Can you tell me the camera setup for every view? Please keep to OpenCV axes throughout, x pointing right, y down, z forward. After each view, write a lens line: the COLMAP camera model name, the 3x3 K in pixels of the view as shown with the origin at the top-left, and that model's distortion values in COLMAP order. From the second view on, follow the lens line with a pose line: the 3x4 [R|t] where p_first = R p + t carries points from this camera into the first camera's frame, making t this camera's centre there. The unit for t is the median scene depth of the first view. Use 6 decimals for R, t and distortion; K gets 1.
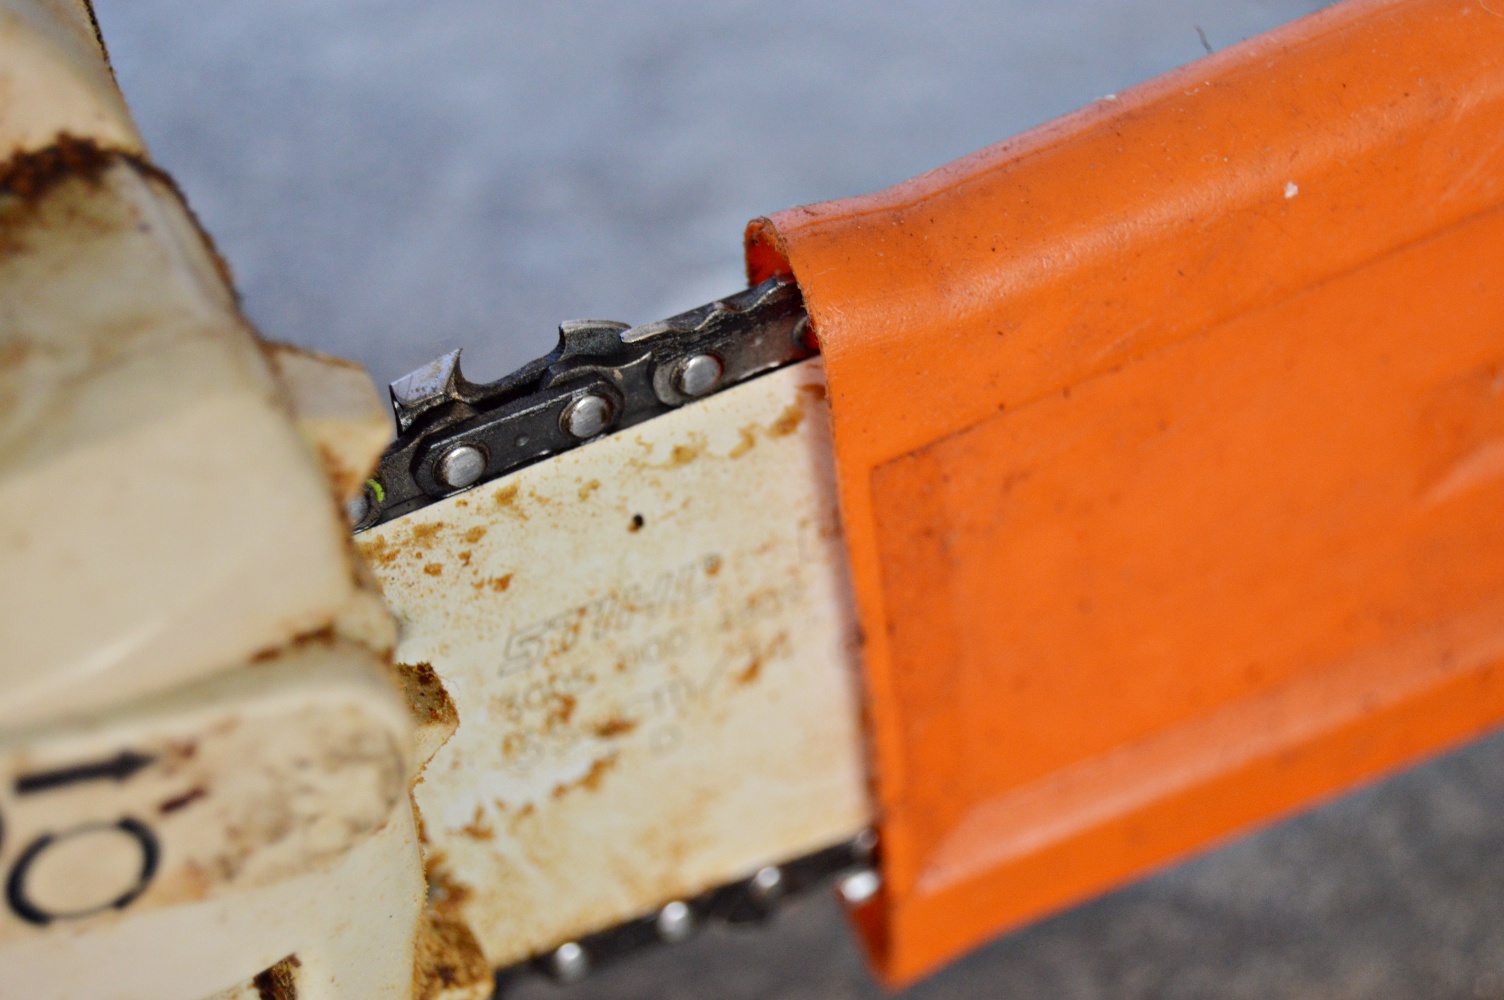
lens RADIAL K [[3517.0, 0, 752.0], [0, 3517.0, 500.0], [0, 0, 1]] dist [-0.025299, -0.022524]
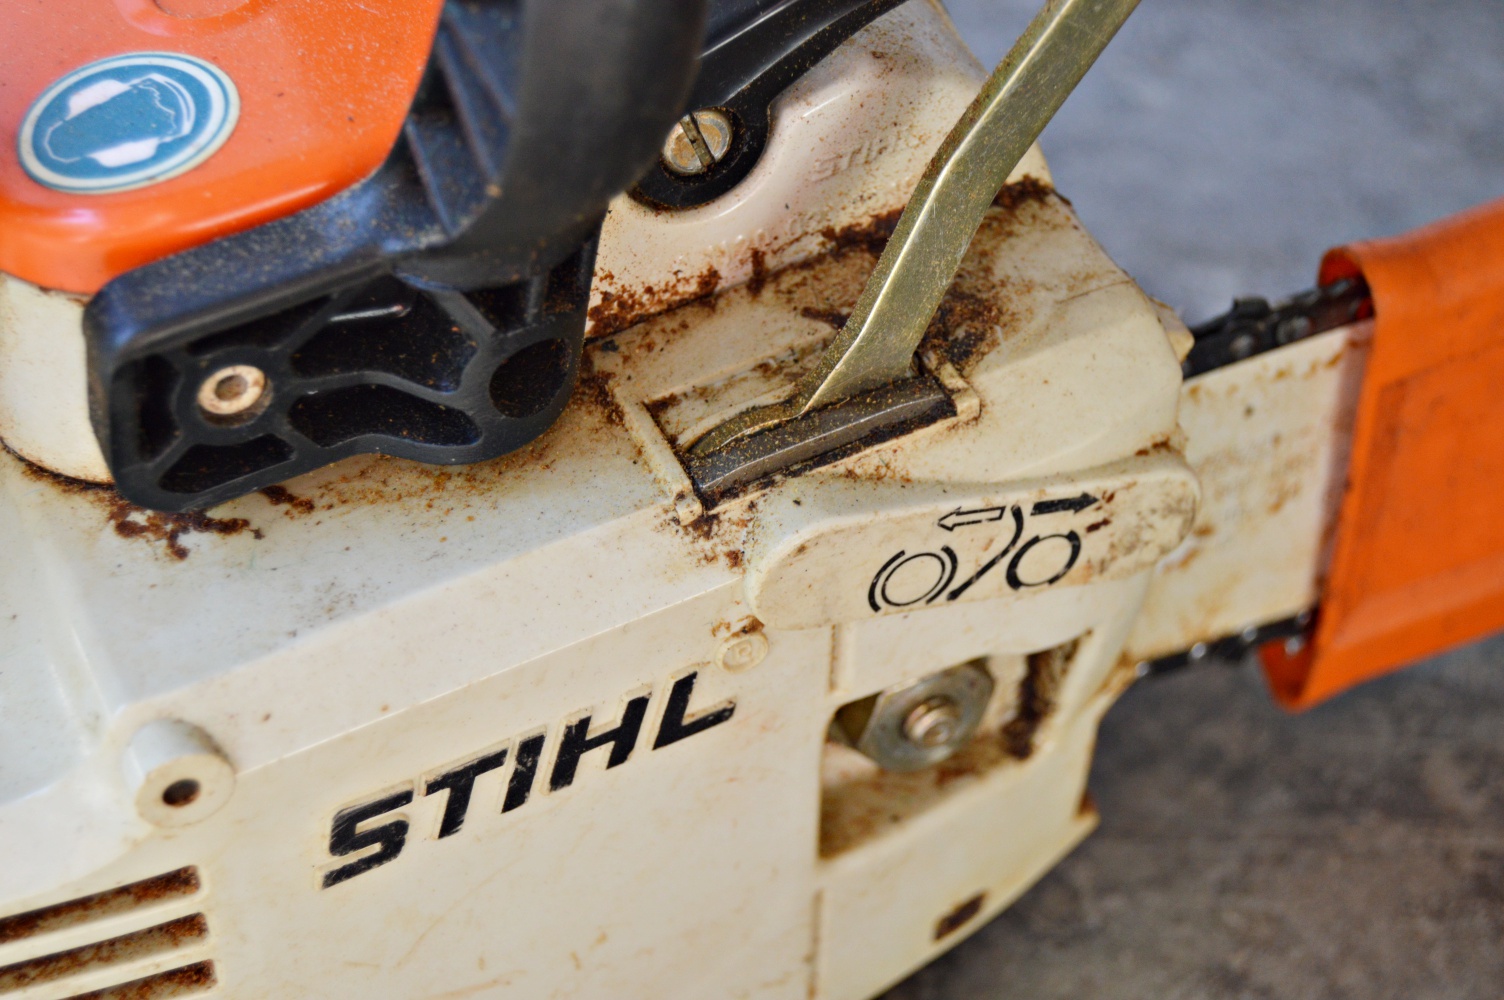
lens RADIAL K [[2936.8, 0, 752.0], [0, 2936.8, 500.0], [0, 0, 1]] dist [0.003872, -0.228108]
pose [[0.997591, 0.052766, 0.045035, -0.394934], [-0.052061, 0.998504, -0.016706, 0.101097], [-0.045850, 0.014321, 0.998846, -0.552166]]
